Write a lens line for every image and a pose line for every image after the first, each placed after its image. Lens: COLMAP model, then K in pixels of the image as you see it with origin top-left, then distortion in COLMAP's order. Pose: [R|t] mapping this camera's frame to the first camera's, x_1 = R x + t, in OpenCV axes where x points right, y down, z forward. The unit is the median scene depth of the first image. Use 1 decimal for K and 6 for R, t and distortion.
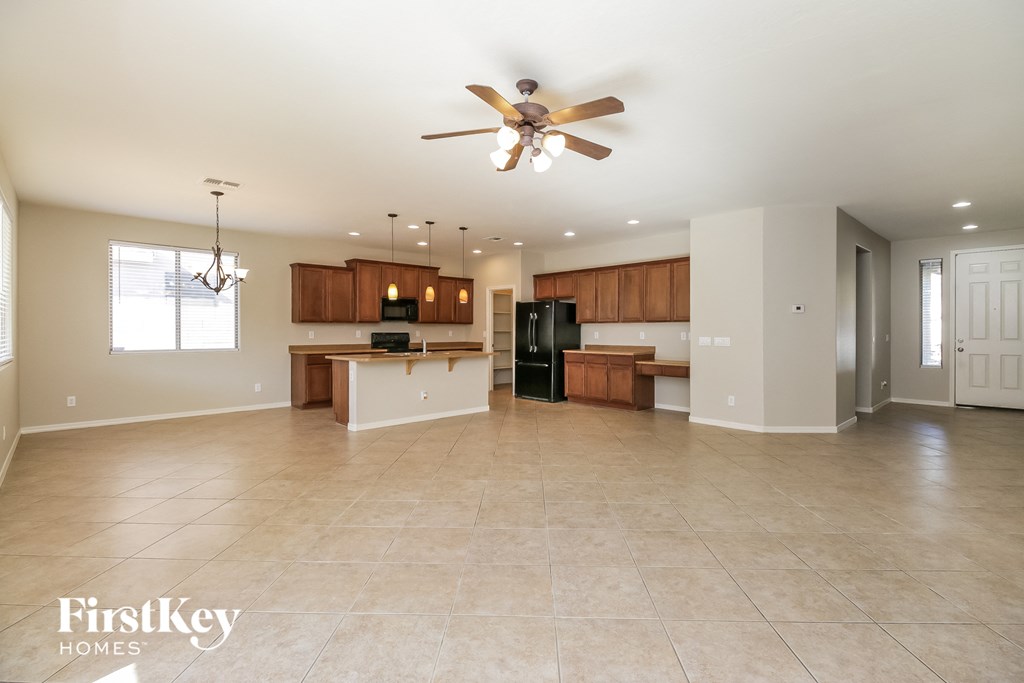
lens RADIAL K [[476.7, 0, 514.3], [0, 476.7, 330.4], [0, 0, 1]] dist [-0.008247, 0.001434]
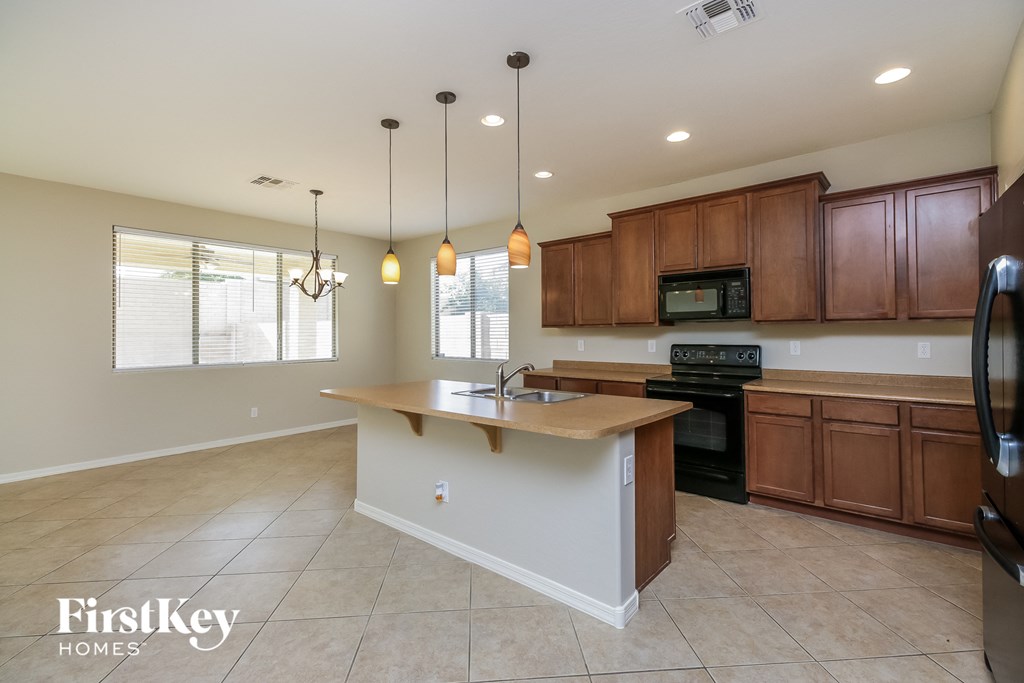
lens RADIAL K [[459.3, 0, 507.9], [0, 459.3, 331.0], [0, 0, 1]] dist [0.025686, -0.000489]
pose [[0.107067, -0.005974, -0.994234, 0.203519], [0.005047, 0.999972, -0.005465, -0.008206], [0.994239, -0.004432, 0.107094, 0.835895]]
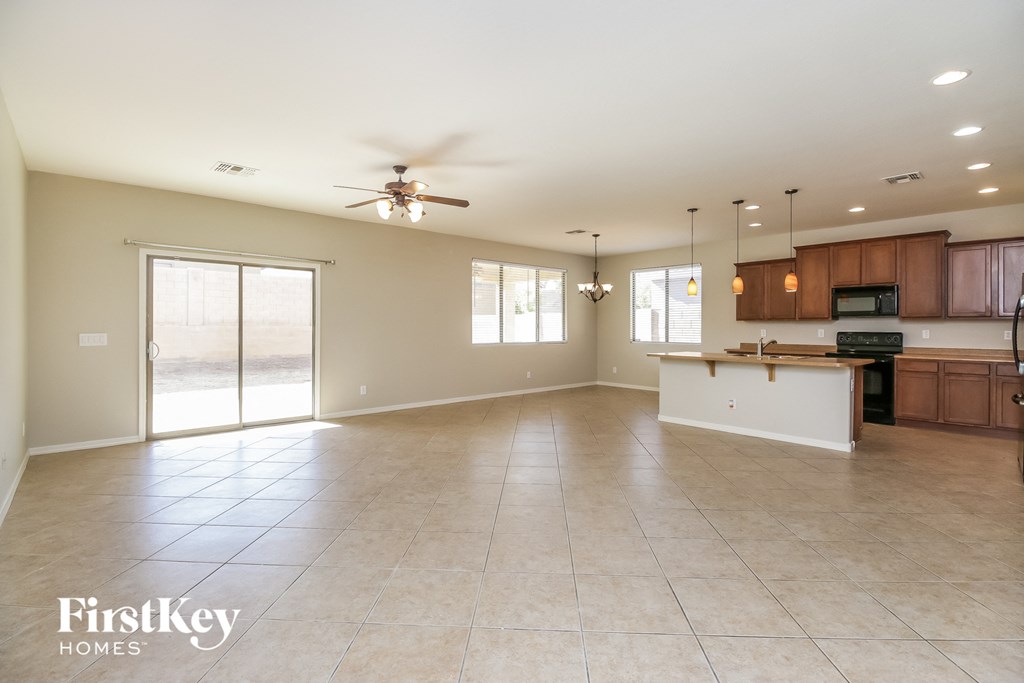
lens RADIAL K [[476.7, 0, 509.5], [0, 476.7, 332.3], [0, 0, 1]] dist [-0.008247, 0.001434]
pose [[-0.035420, 0.011019, -0.999312, 0.571593], [-0.002363, 0.999935, 0.011109, -0.001606], [0.999370, 0.002755, -0.035392, 0.516408]]
